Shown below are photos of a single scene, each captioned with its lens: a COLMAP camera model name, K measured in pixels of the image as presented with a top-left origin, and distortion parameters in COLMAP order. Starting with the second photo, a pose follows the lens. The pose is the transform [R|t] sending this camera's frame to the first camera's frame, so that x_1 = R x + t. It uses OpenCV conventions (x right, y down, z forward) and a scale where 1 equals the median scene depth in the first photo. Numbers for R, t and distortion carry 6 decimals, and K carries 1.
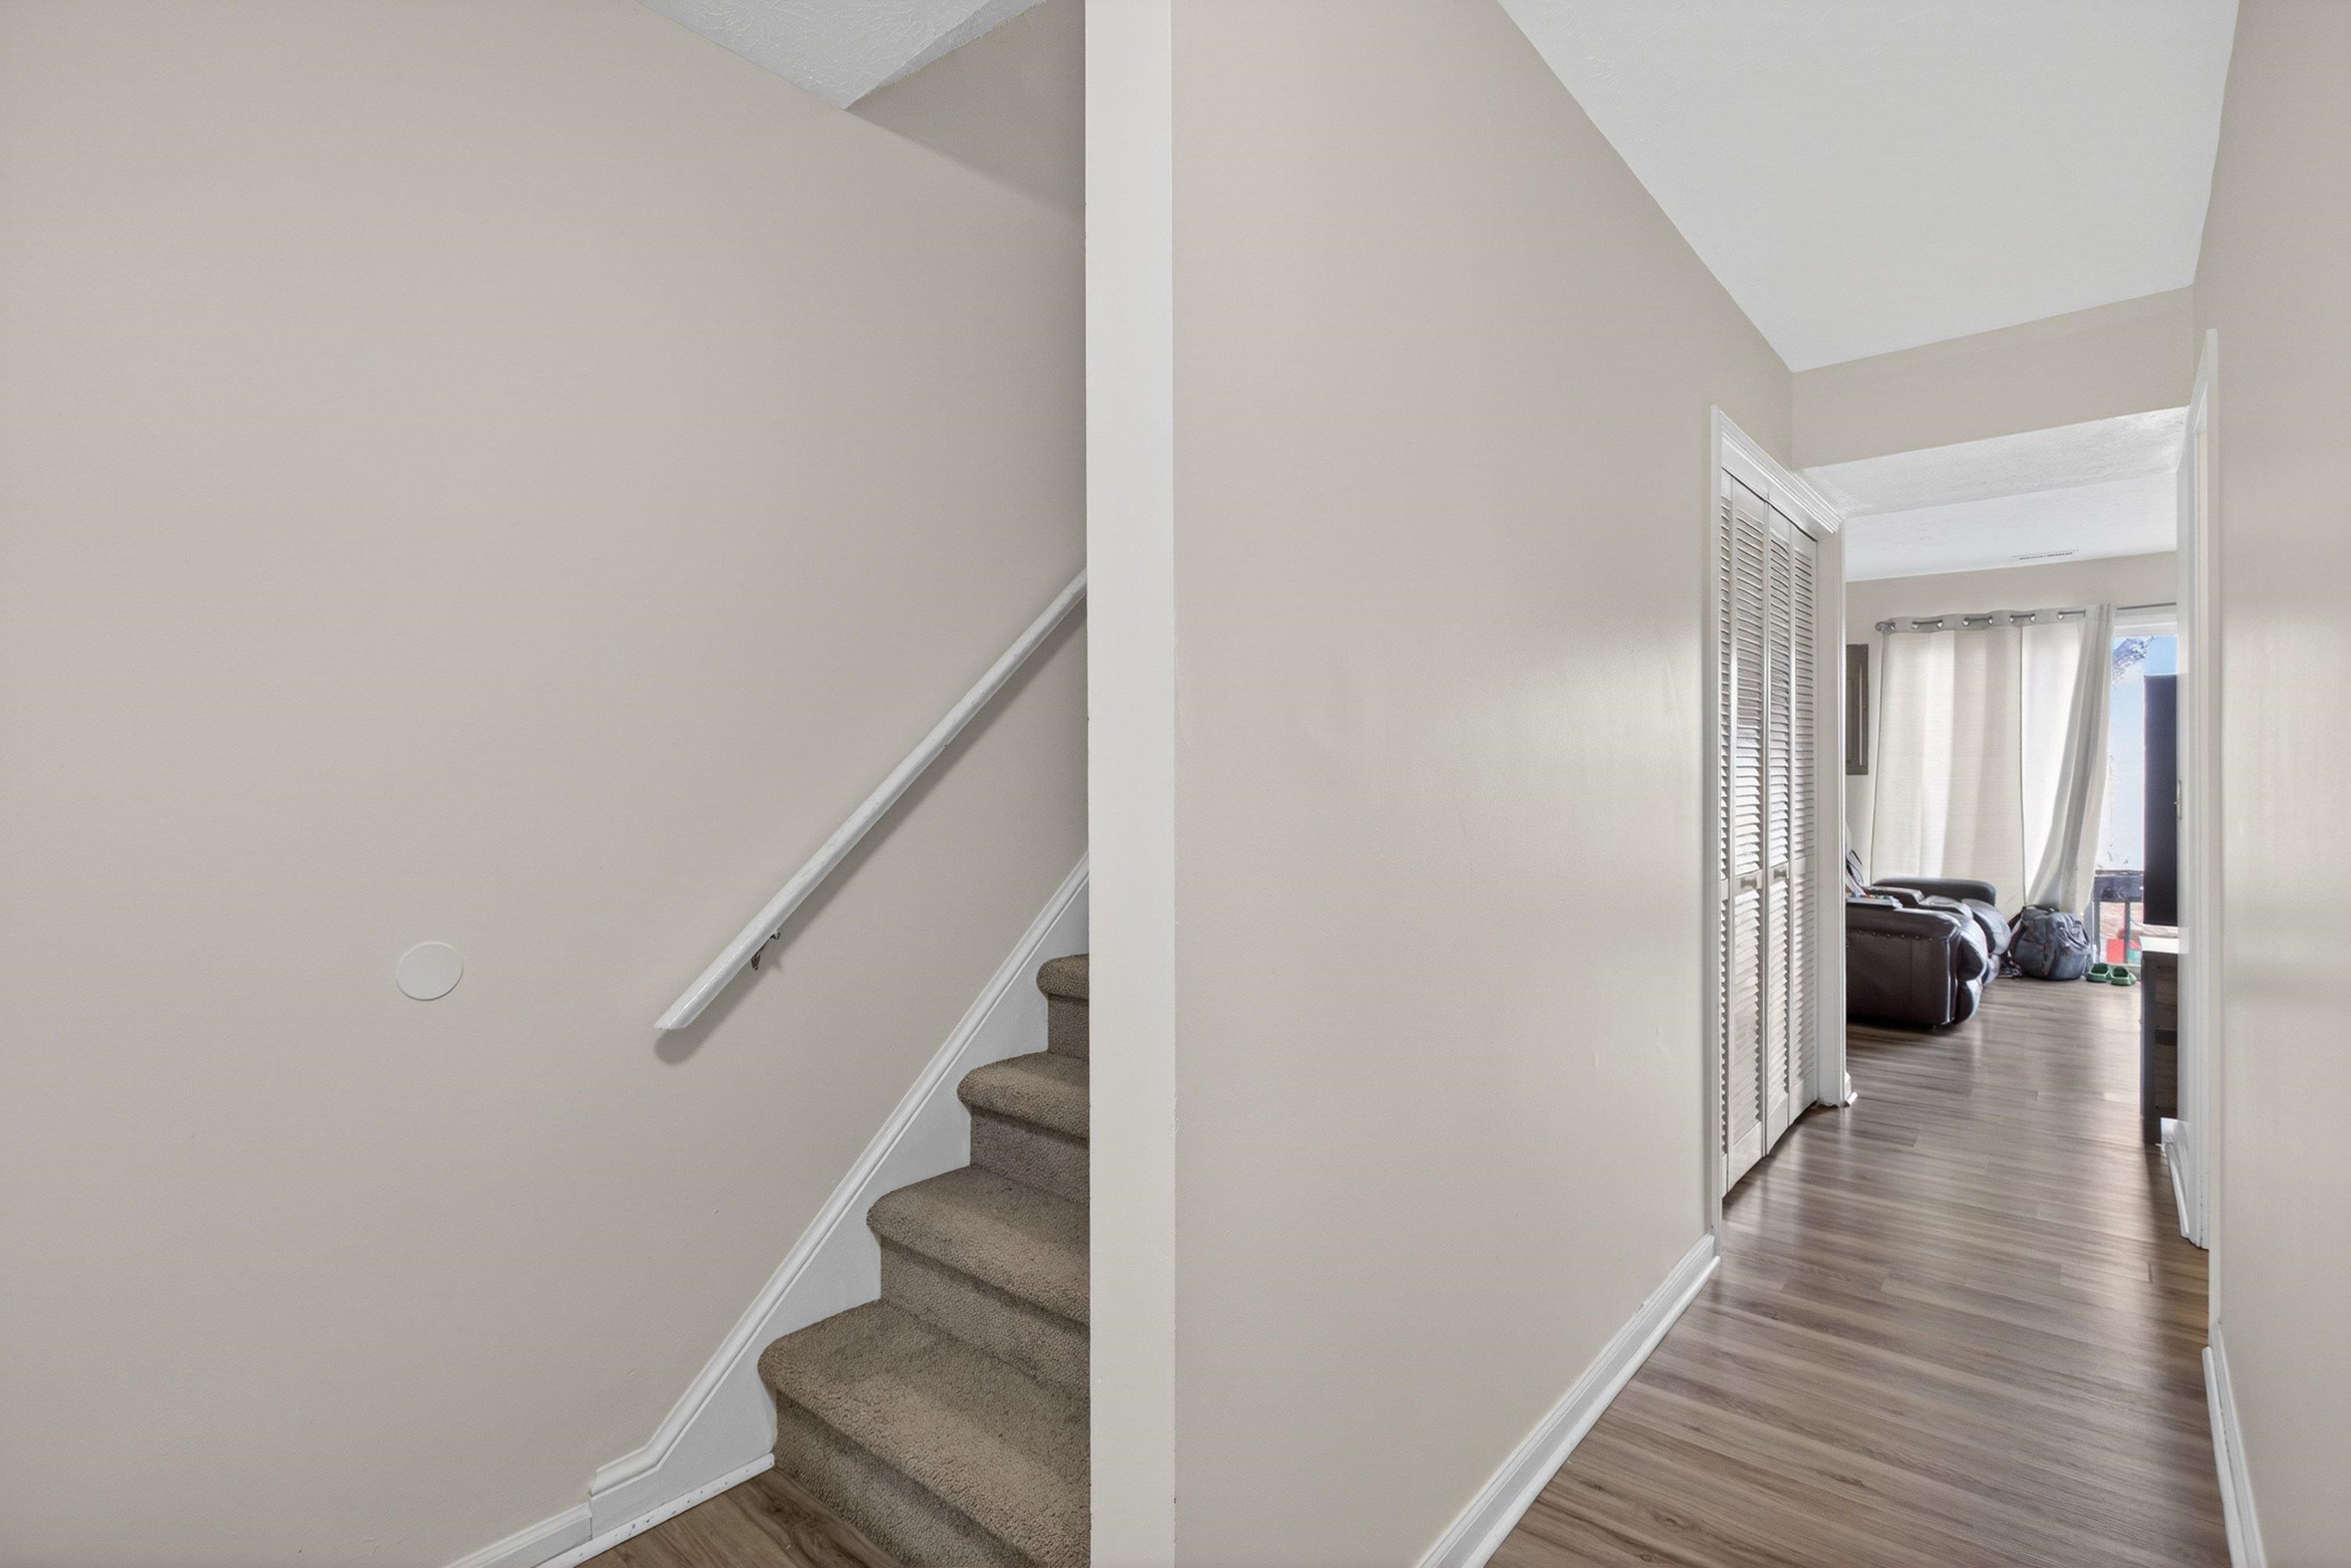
lens RADIAL K [[1128.8, 0, 1163.3], [0, 1128.8, 780.5], [0, 0, 1]] dist [0.000496, -0.000023]
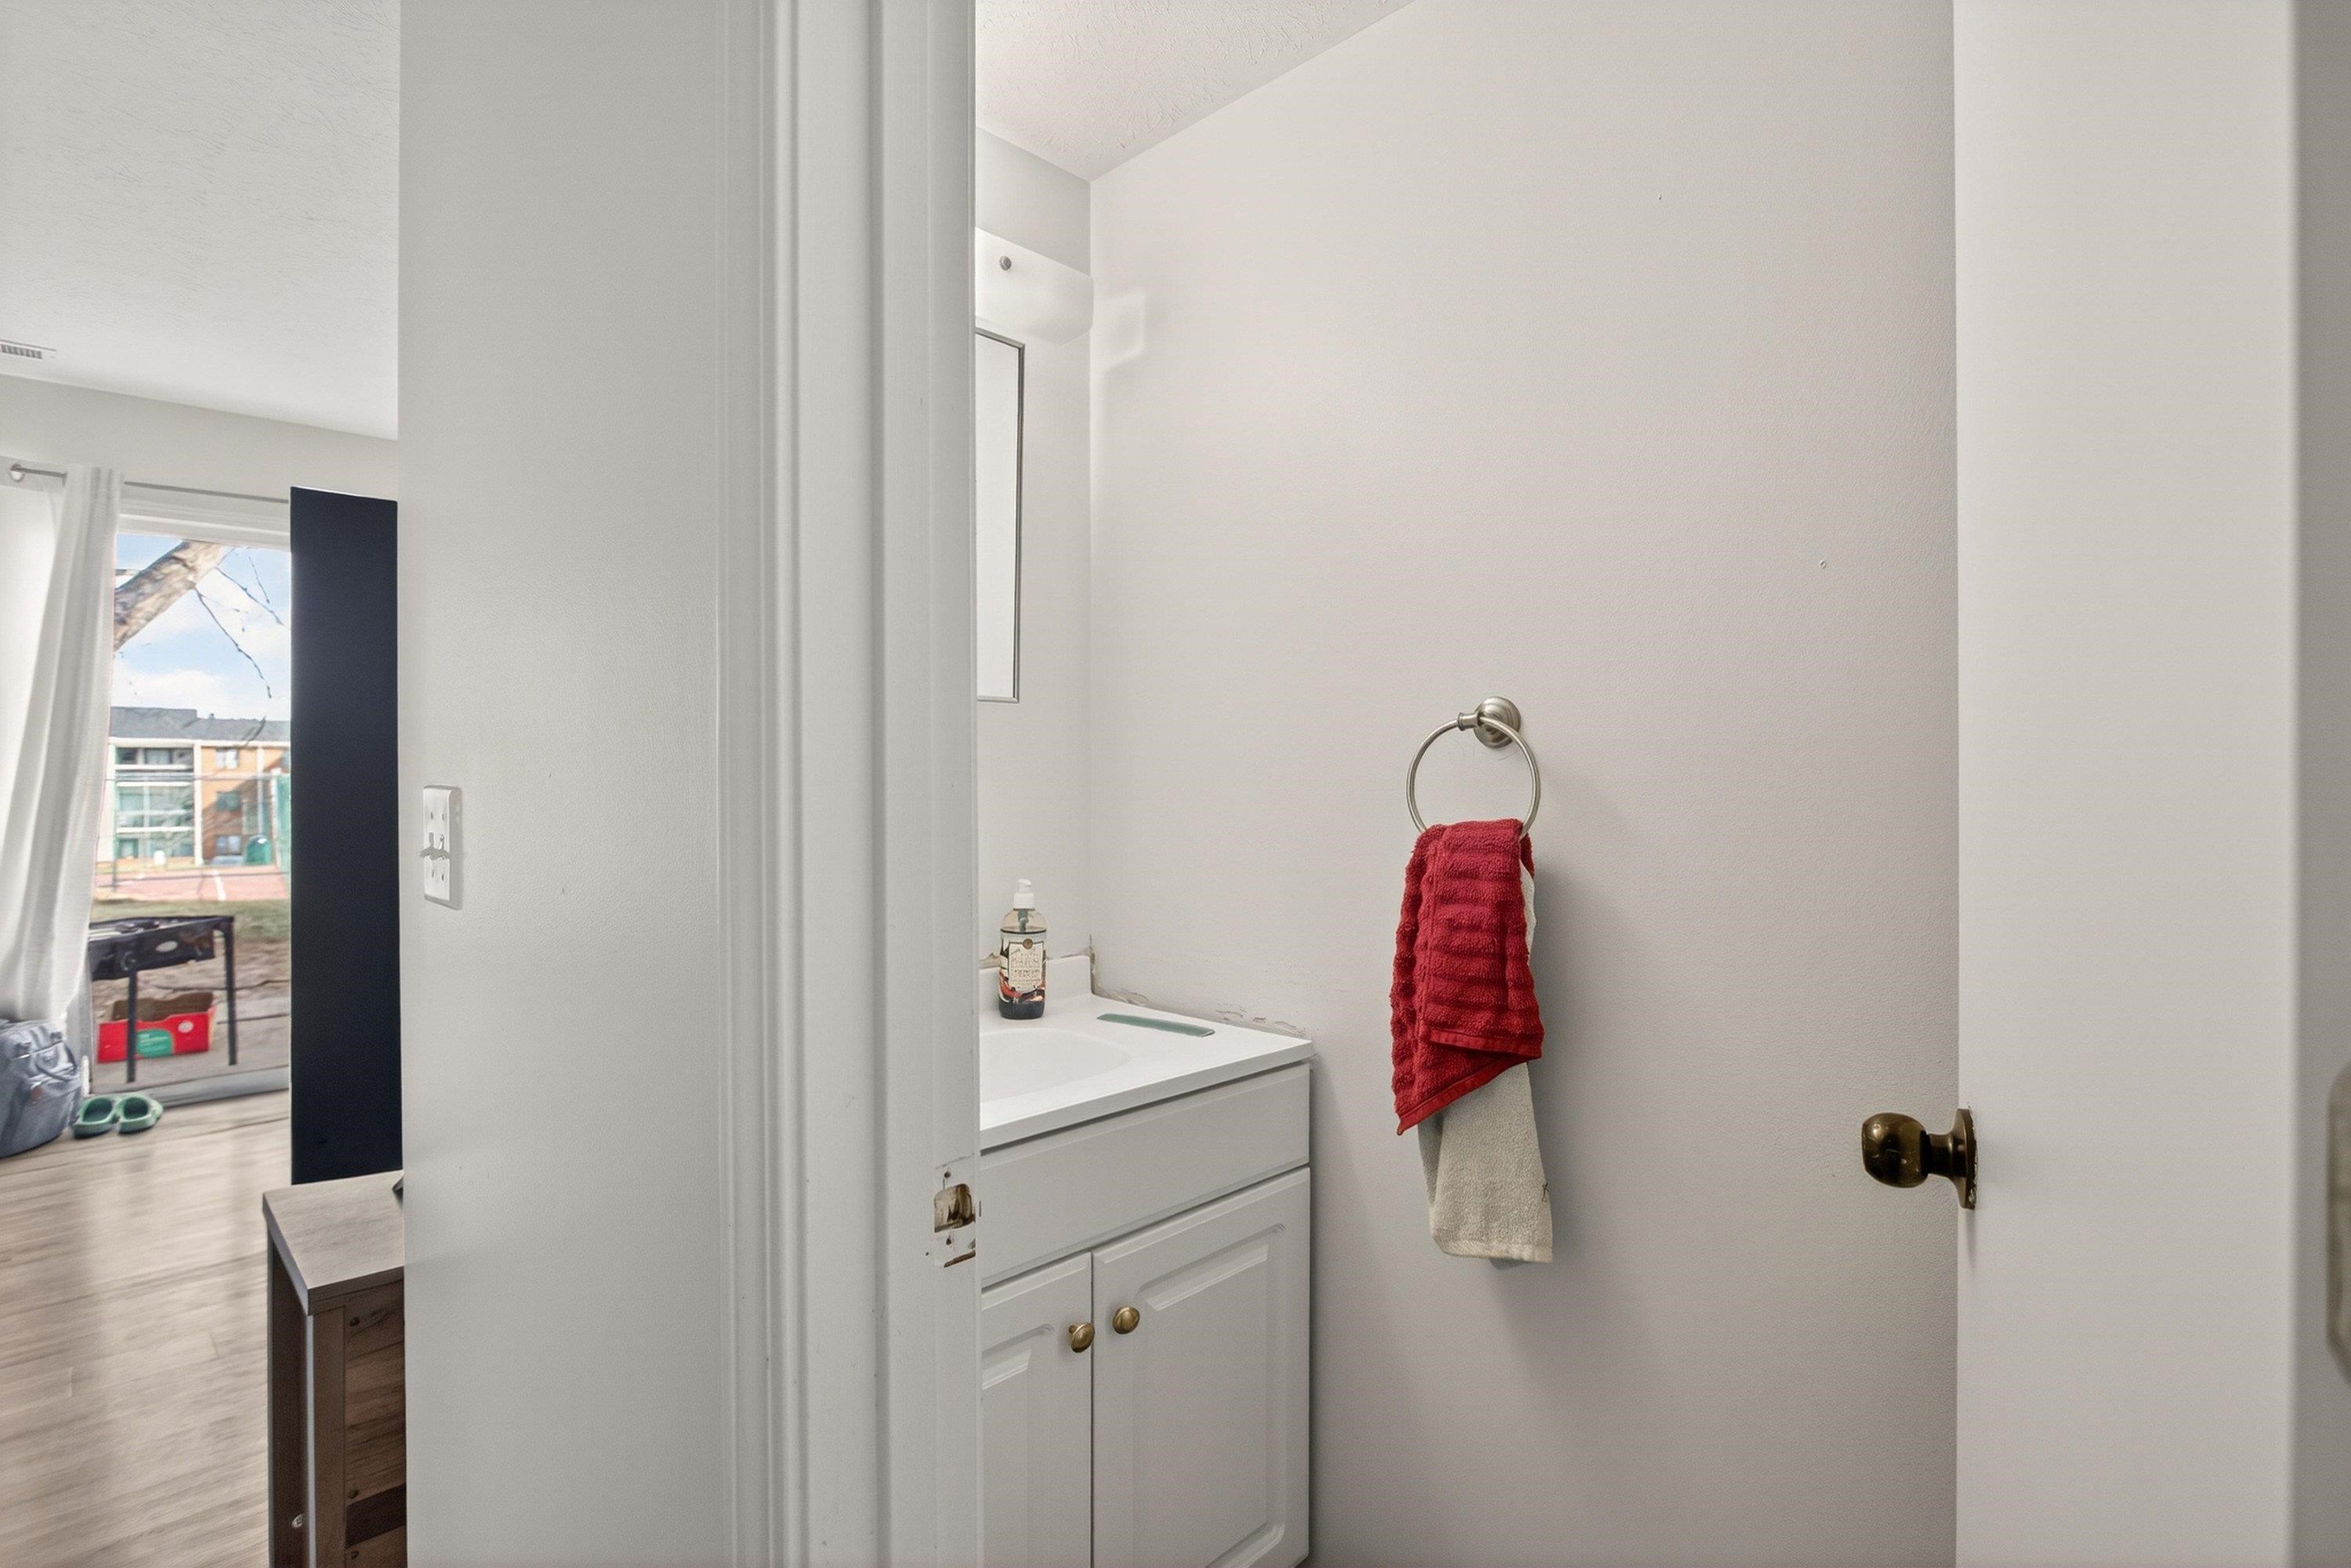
lens RADIAL K [[1128.8, 0, 1168.4], [0, 1128.8, 779.6], [0, 0, 1]] dist [0.000496, -0.000023]
pose [[0.103947, -0.003270, 0.994577, 0.317925], [0.006440, 0.999976, 0.002615, 0.001301], [-0.994562, 0.006134, 0.103966, 0.401333]]
